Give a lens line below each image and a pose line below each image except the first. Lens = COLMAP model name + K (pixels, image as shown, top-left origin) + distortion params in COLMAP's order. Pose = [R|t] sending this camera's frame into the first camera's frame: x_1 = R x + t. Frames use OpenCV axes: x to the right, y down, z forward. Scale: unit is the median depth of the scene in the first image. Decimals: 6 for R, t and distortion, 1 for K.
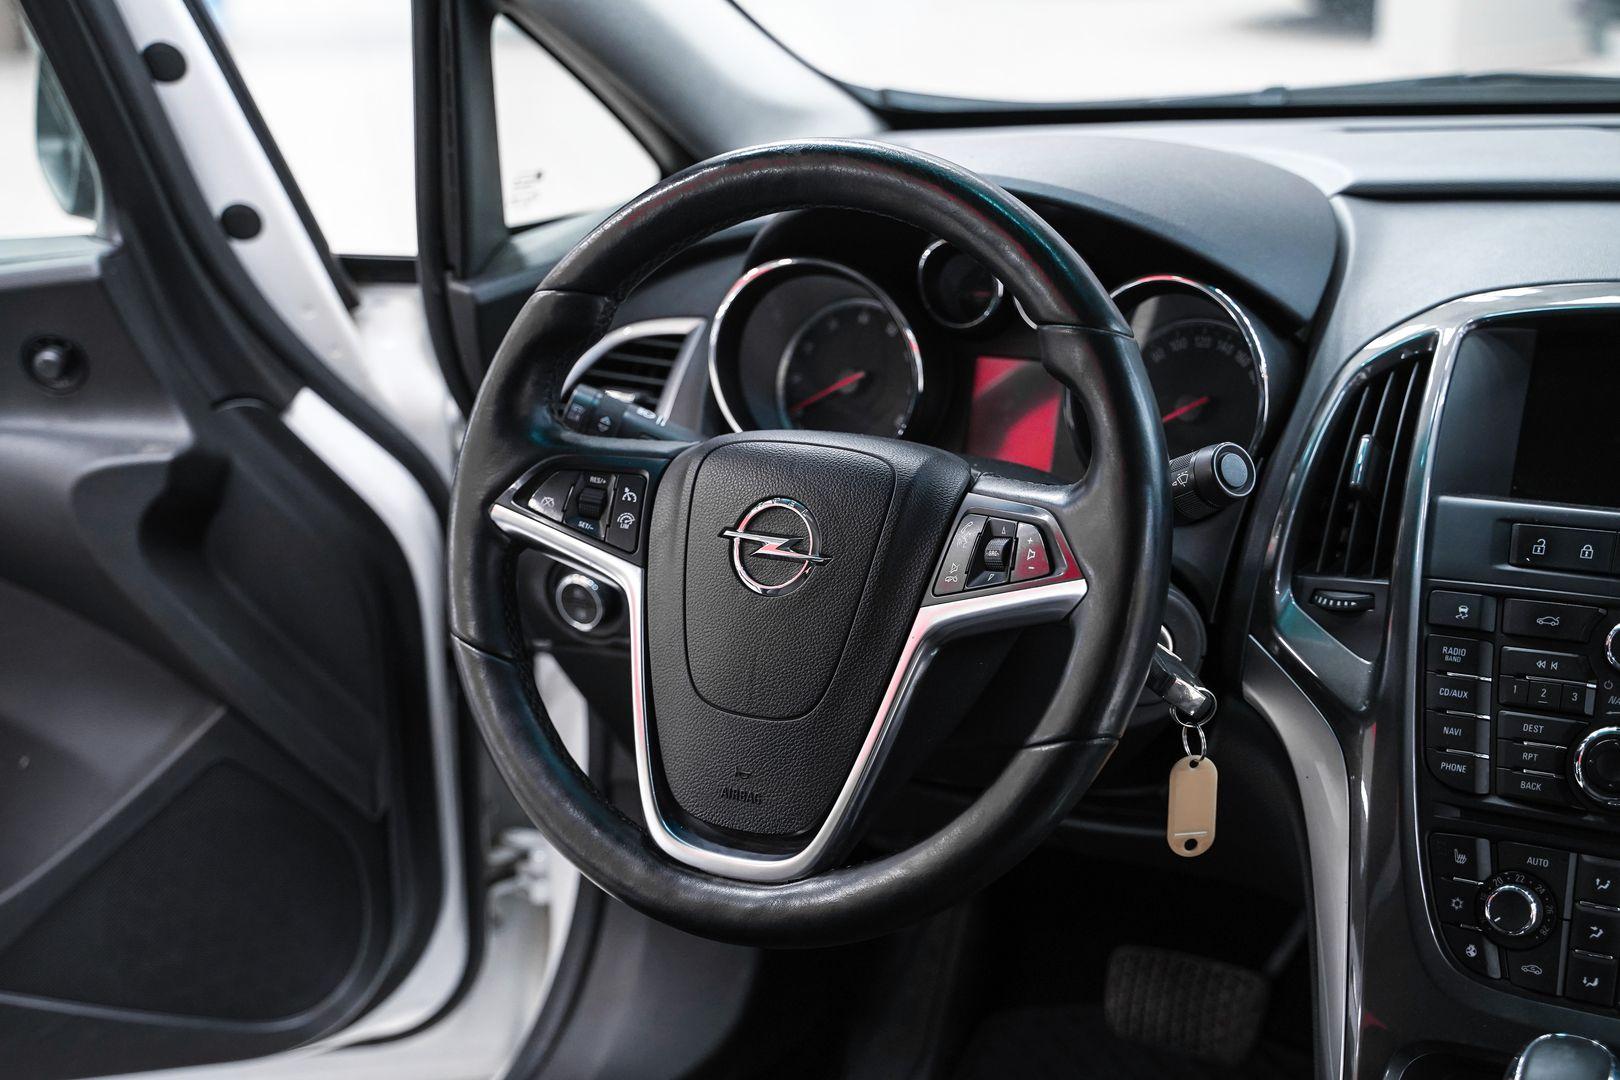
lens RADIAL K [[2207.1, 0, 810.0], [0, 2207.1, 540.0], [0, 0, 1]] dist [0.106339, -0.014295]
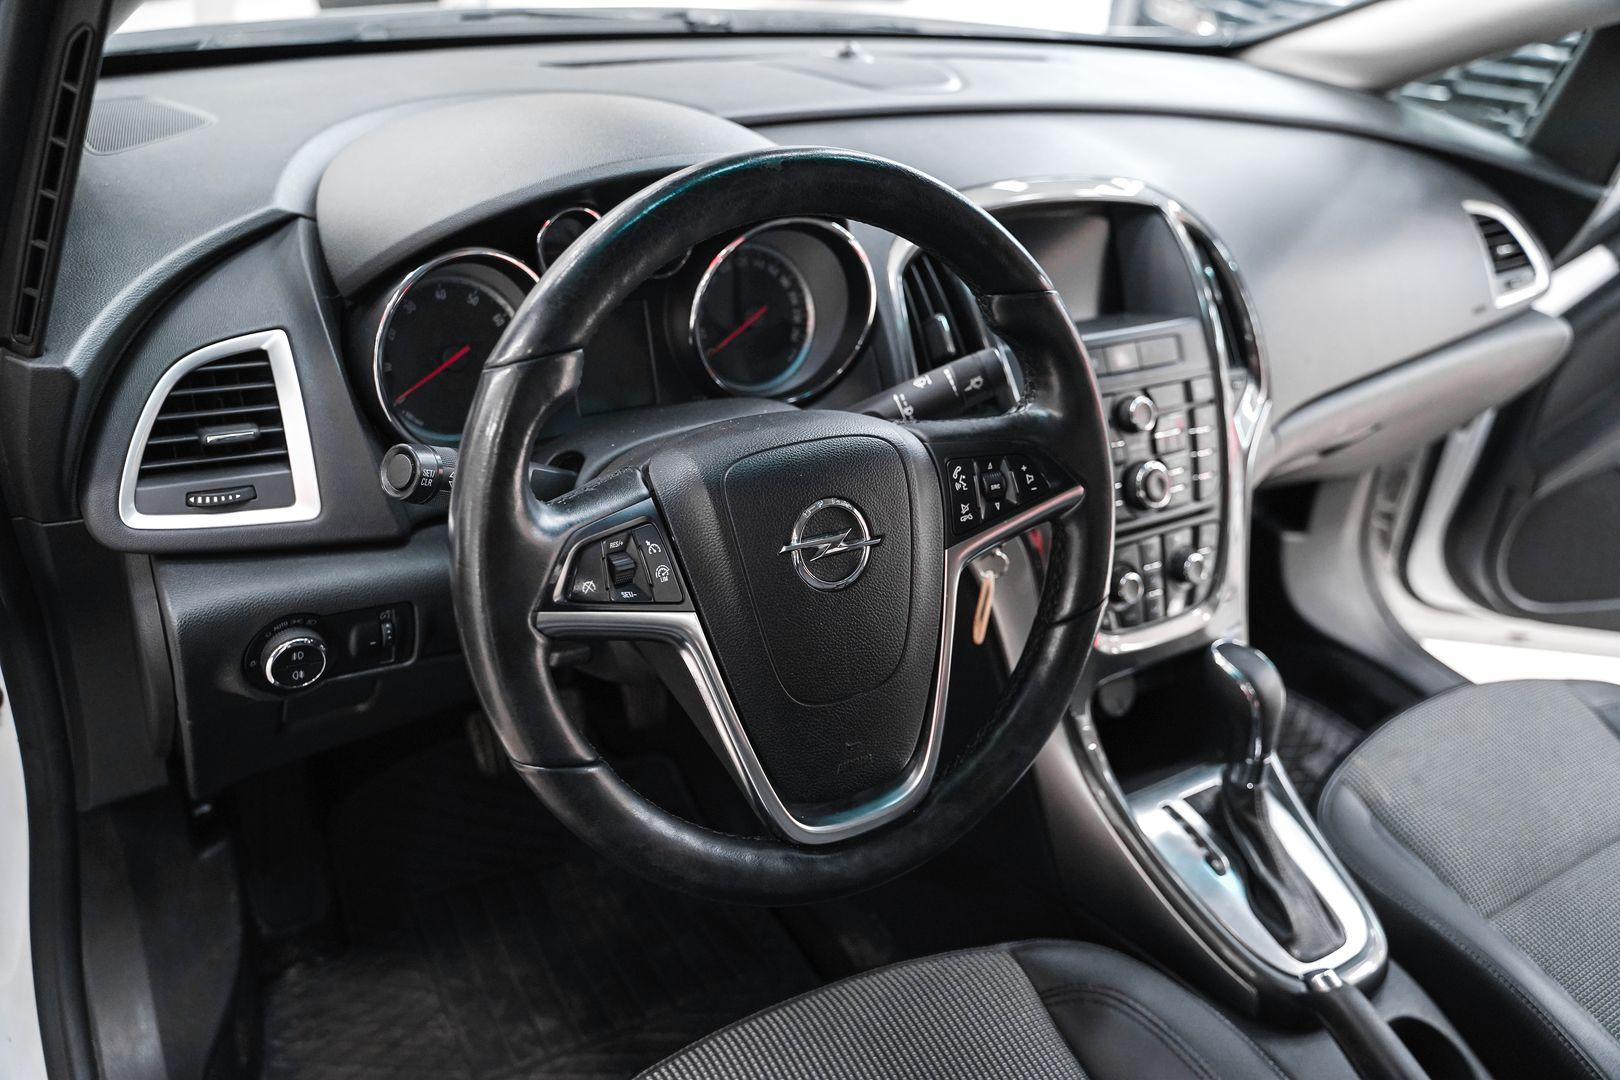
lens RADIAL K [[1293.9, 0, 810.0], [0, 1293.9, 540.0], [0, 0, 1]] dist [-0.136301, 0.122460]
pose [[0.472713, -0.366244, 0.801503, -0.513967], [0.155043, 0.929920, 0.333483, -0.206393], [-0.867470, -0.033374, 0.496368, 0.676497]]
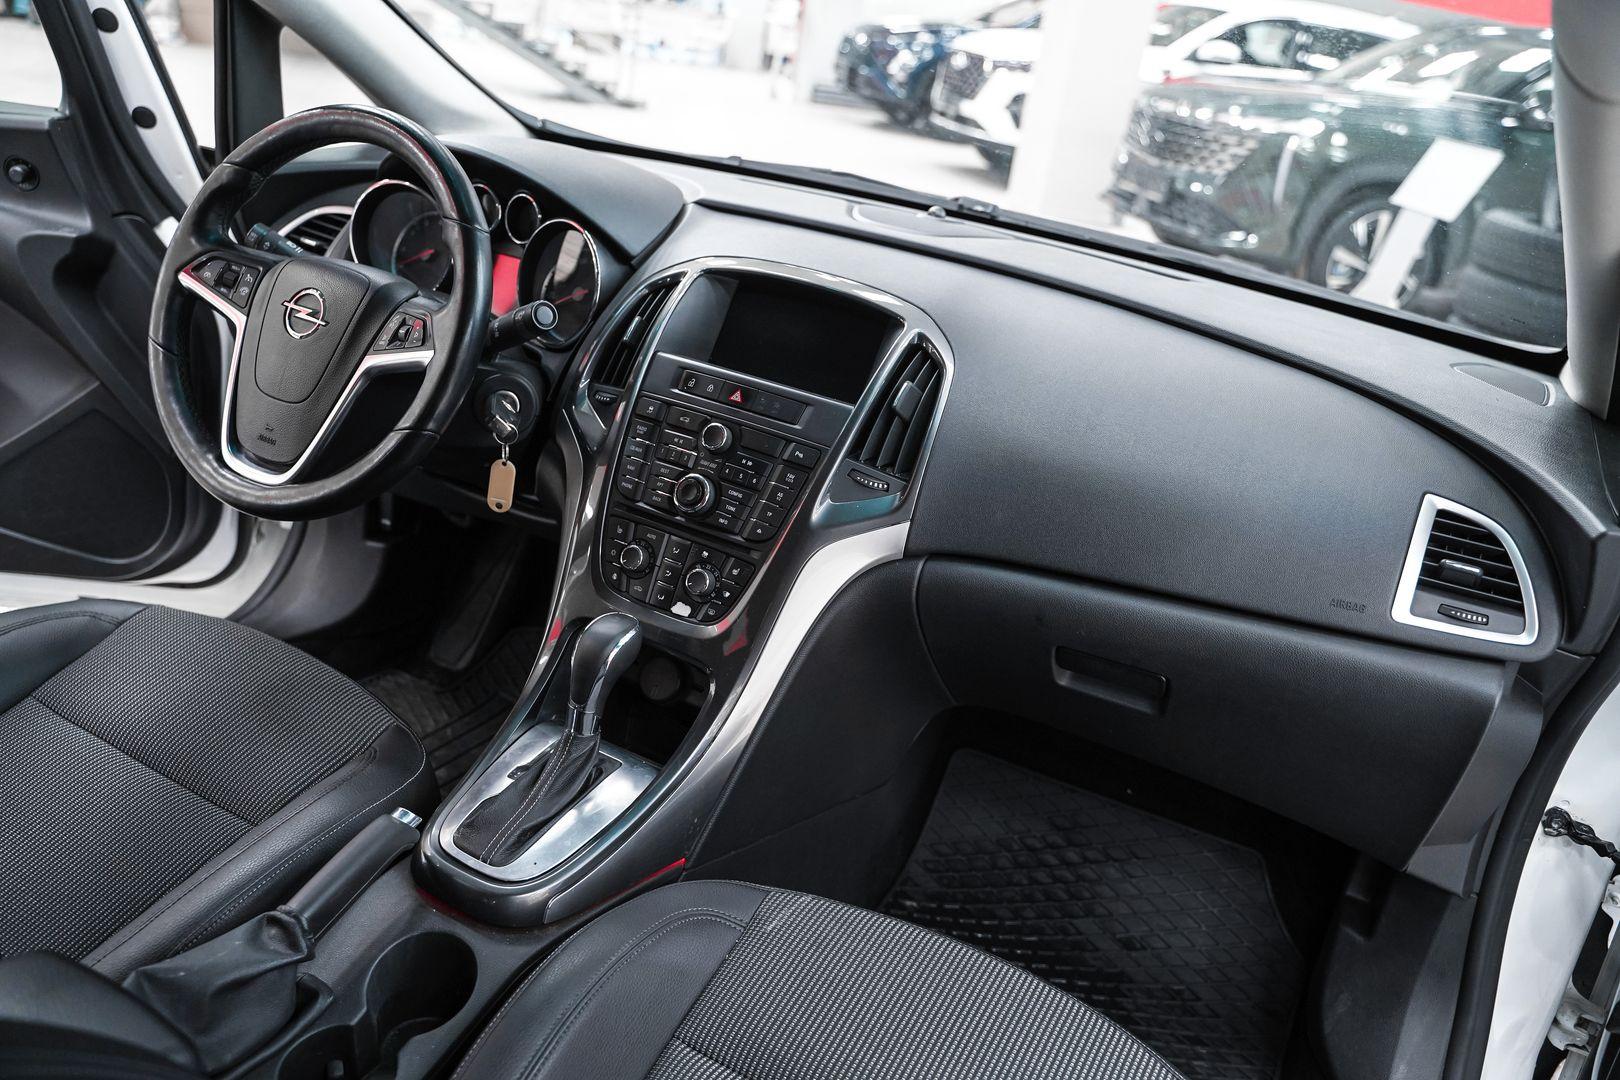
lens RADIAL K [[1293.9, 0, 810.0], [0, 1293.9, 540.0], [0, 0, 1]] dist [-0.136301, 0.122460]
pose [[0.979030, 0.170100, 0.112103, 0.312706], [-0.178481, 0.981488, 0.069466, 0.039778], [-0.098212, -0.088017, 0.991266, -0.138164]]
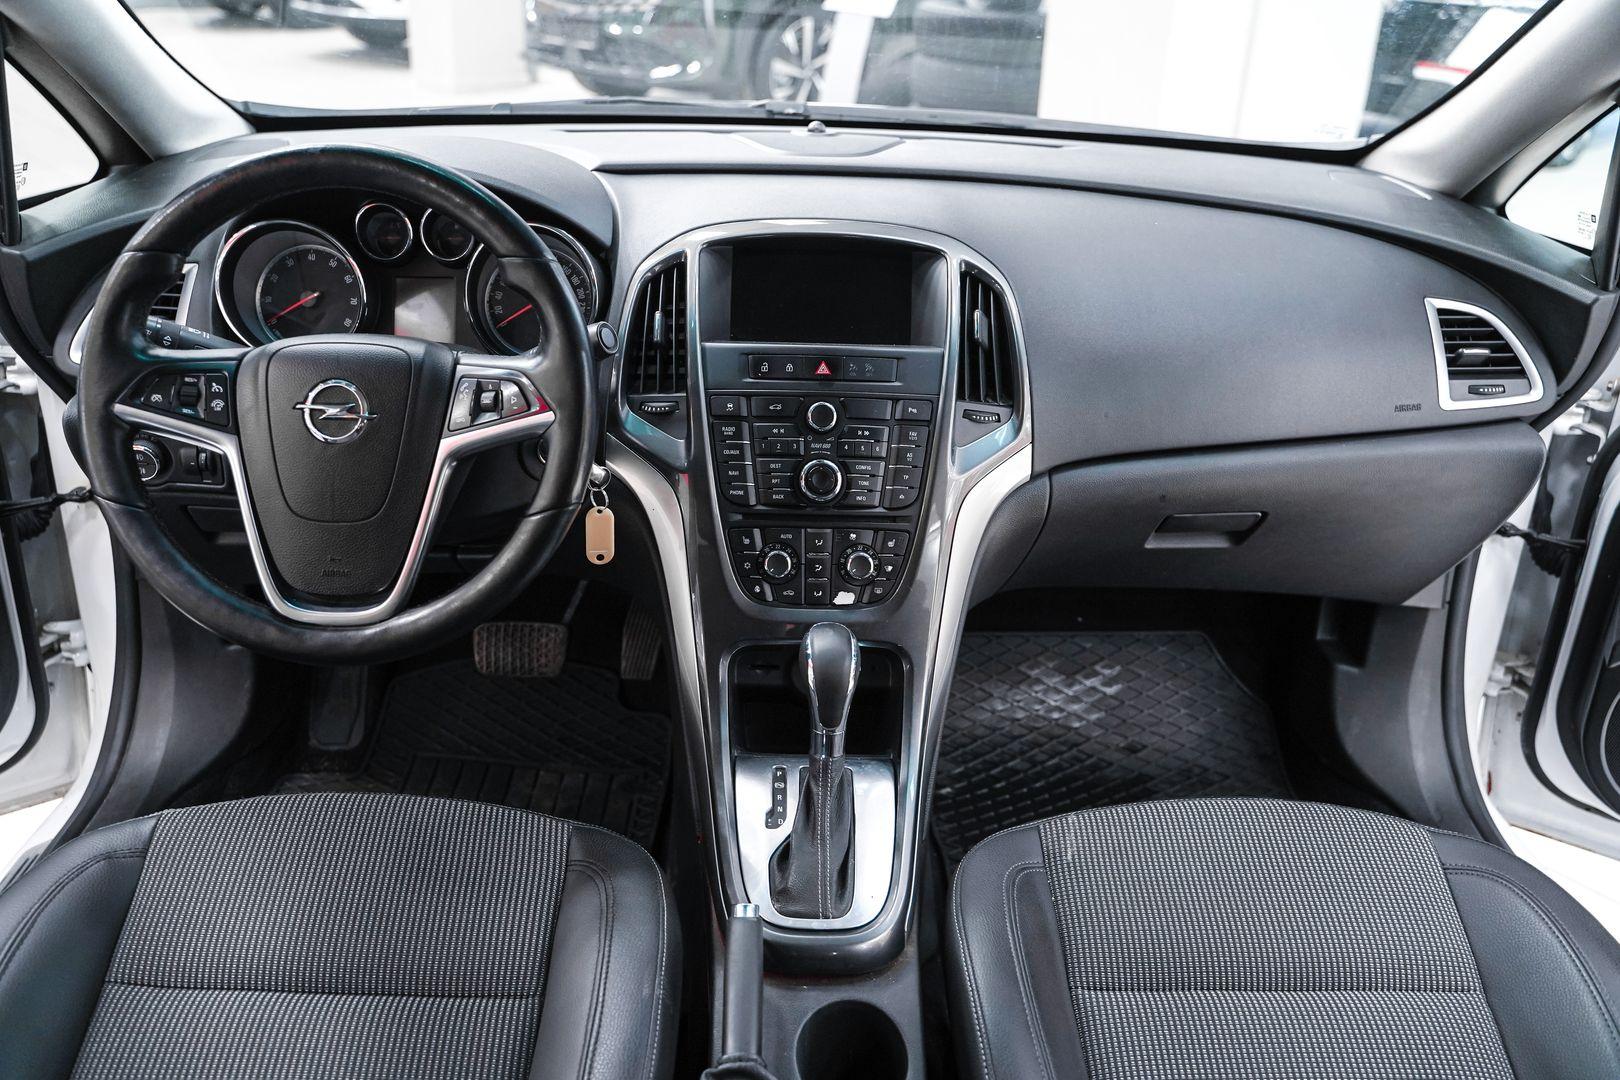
lens RADIAL K [[1293.9, 0, 810.0], [0, 1293.9, 540.0], [0, 0, 1]] dist [-0.136301, 0.122460]
pose [[0.852676, -0.152517, 0.499682, -0.185679], [0.082622, 0.983769, 0.159283, -0.022196], [-0.515865, -0.094532, 0.851438, 0.062586]]
